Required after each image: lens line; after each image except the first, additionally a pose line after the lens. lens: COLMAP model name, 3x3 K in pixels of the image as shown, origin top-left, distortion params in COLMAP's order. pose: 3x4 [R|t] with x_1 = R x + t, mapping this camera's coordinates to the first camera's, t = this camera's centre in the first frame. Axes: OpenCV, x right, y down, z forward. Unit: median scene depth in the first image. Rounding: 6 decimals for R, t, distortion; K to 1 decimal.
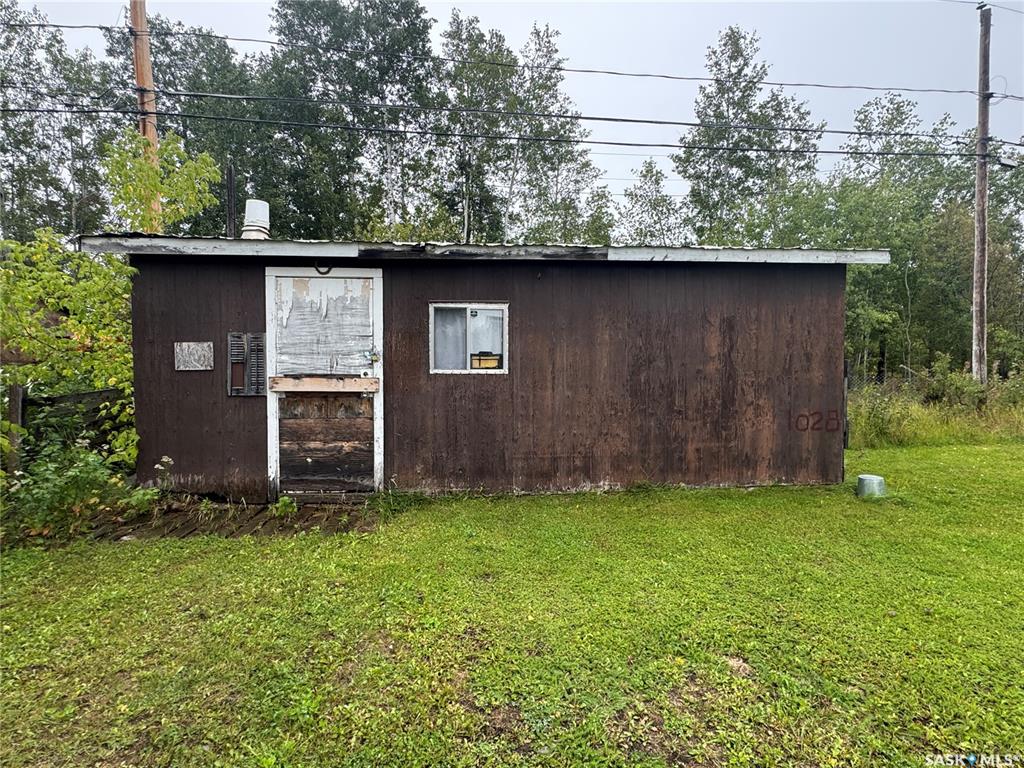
lens RADIAL K [[560.2, 0, 518.7], [0, 560.2, 379.6], [0, 0, 1]] dist [0.003900, 0.000554]
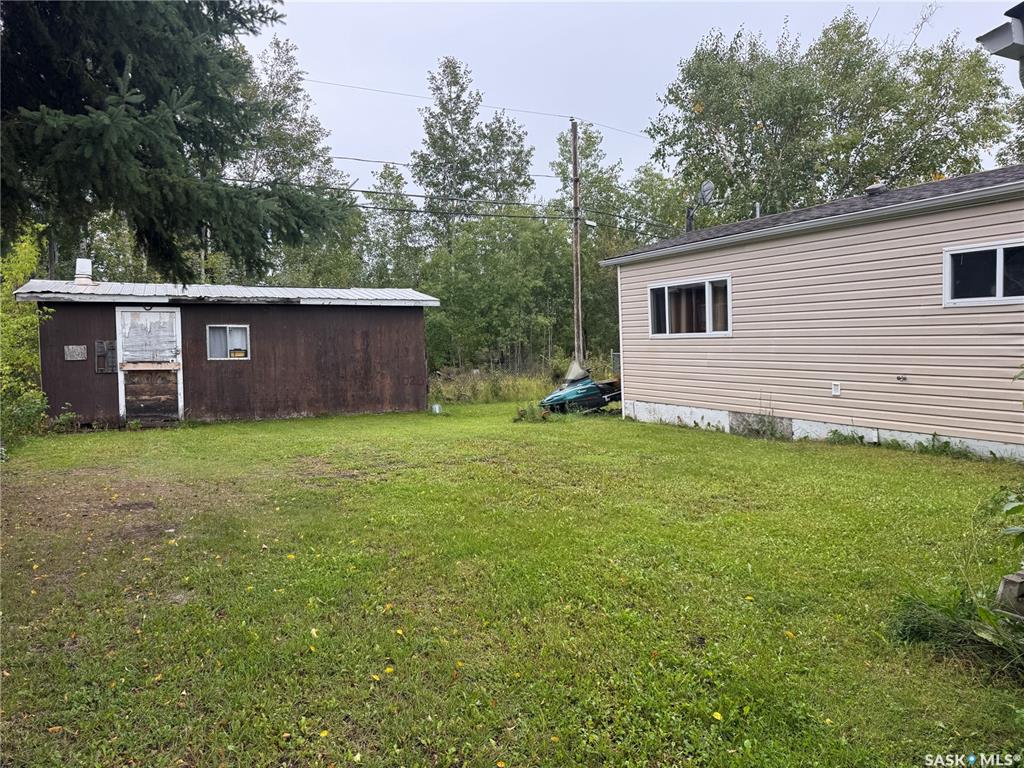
lens RADIAL K [[712.0, 0, 512.0], [0, 712.0, 384.0], [0, 0, 1]] dist [0.166409, -0.271779]
pose [[0.943968, -0.030495, 0.328625, 0.009770], [0.031951, 0.999489, 0.000969, 0.102791], [-0.328487, 0.009585, 0.944460, -1.730695]]
